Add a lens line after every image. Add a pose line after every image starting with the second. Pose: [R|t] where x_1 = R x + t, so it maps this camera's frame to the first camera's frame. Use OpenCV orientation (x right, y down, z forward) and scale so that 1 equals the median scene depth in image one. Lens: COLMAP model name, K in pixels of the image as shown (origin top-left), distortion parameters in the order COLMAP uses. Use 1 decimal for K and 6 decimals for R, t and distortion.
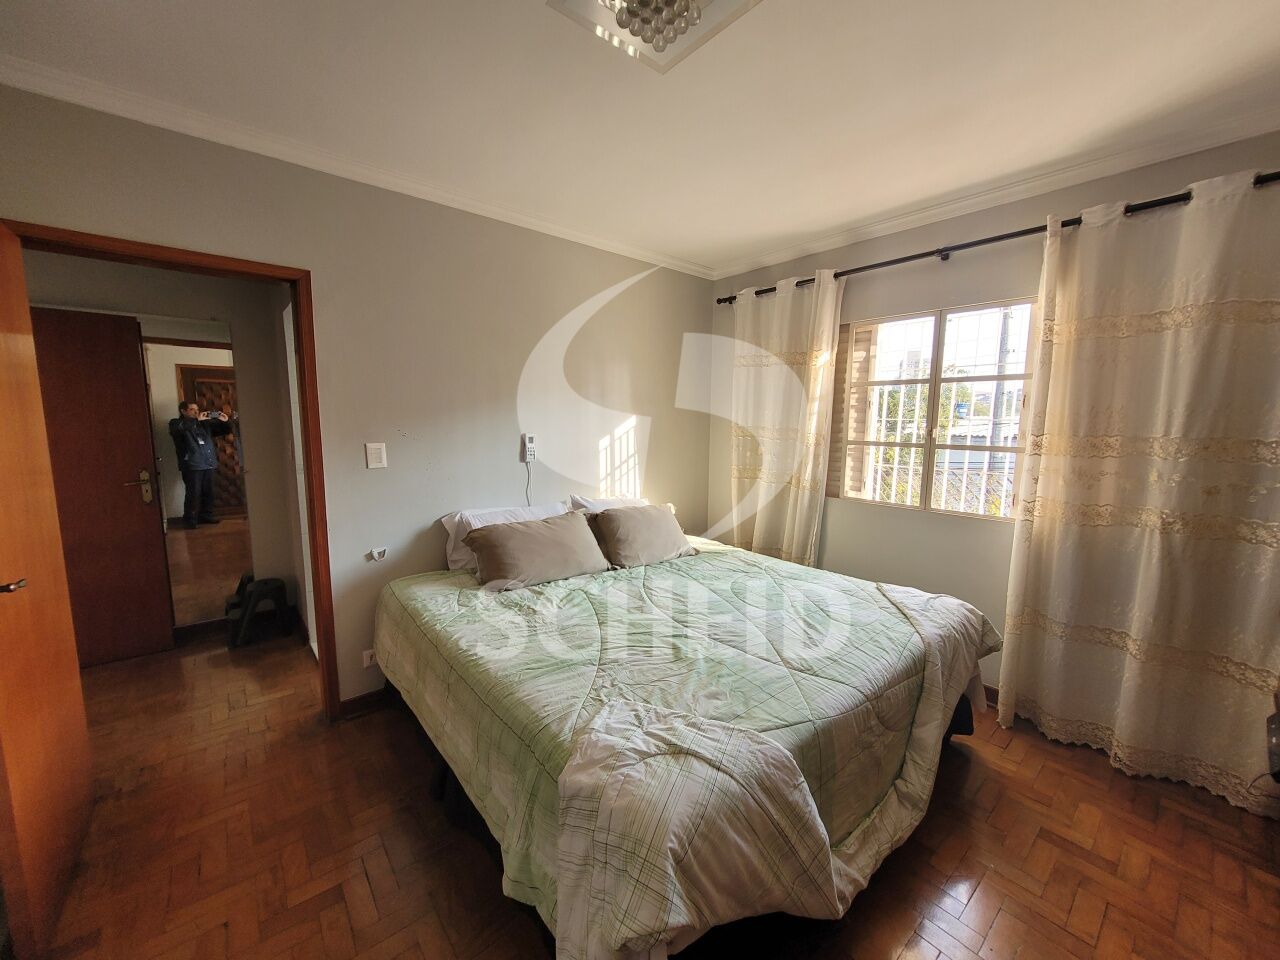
lens RADIAL K [[504.9, 0, 640.1], [0, 504.9, 486.4], [0, 0, 1]] dist [-0.017124, -0.000002]
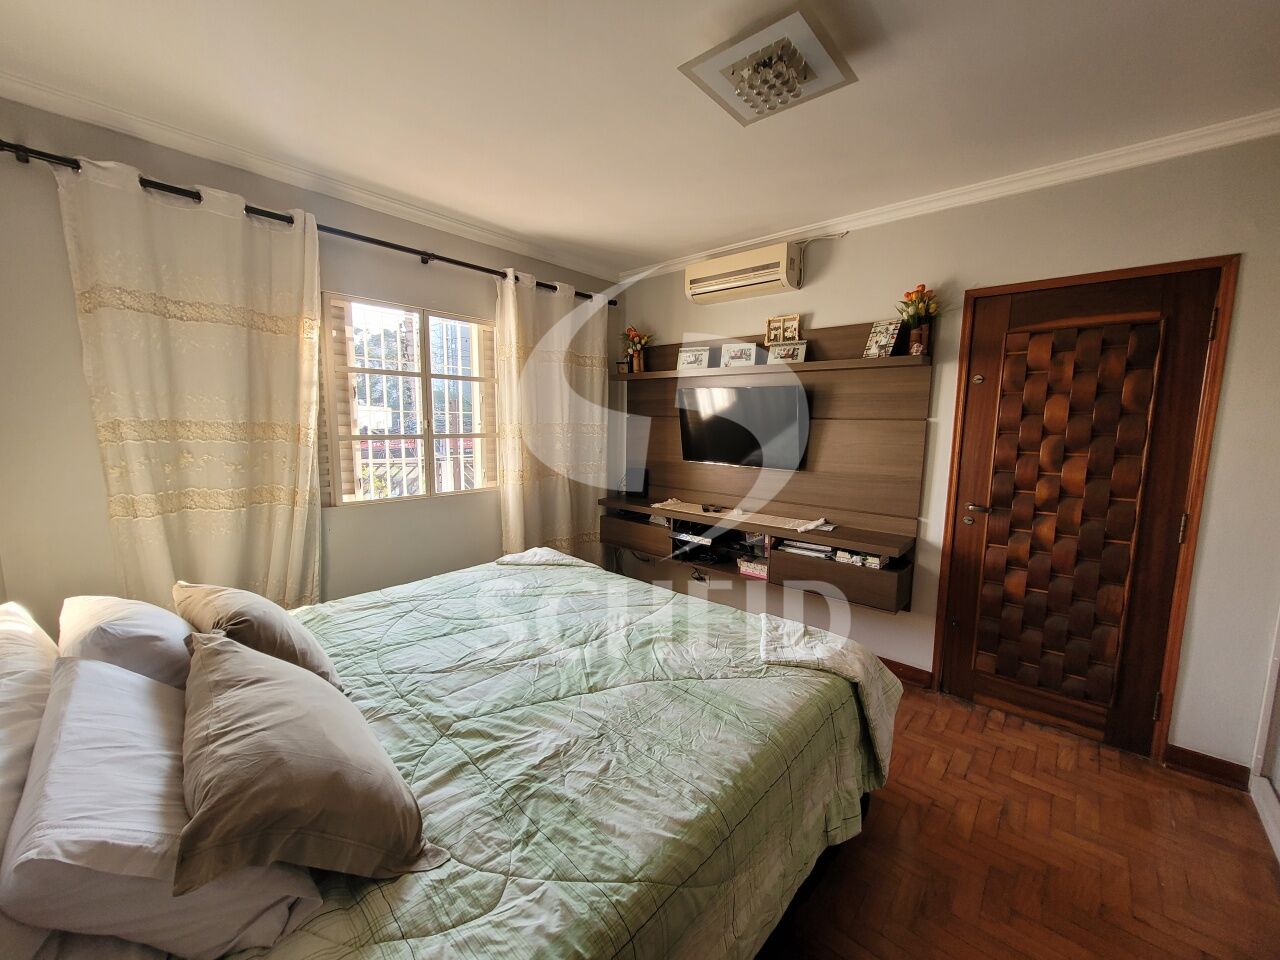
lens RADIAL K [[500.5, 0, 644.2], [0, 500.5, 486.7], [0, 0, 1]] dist [0.008445, -0.002790]
pose [[-0.164806, -0.146528, 0.975381, -0.574454], [0.112578, 0.979646, 0.166191, -0.104563], [-0.979880, 0.137195, -0.144956, 0.734950]]
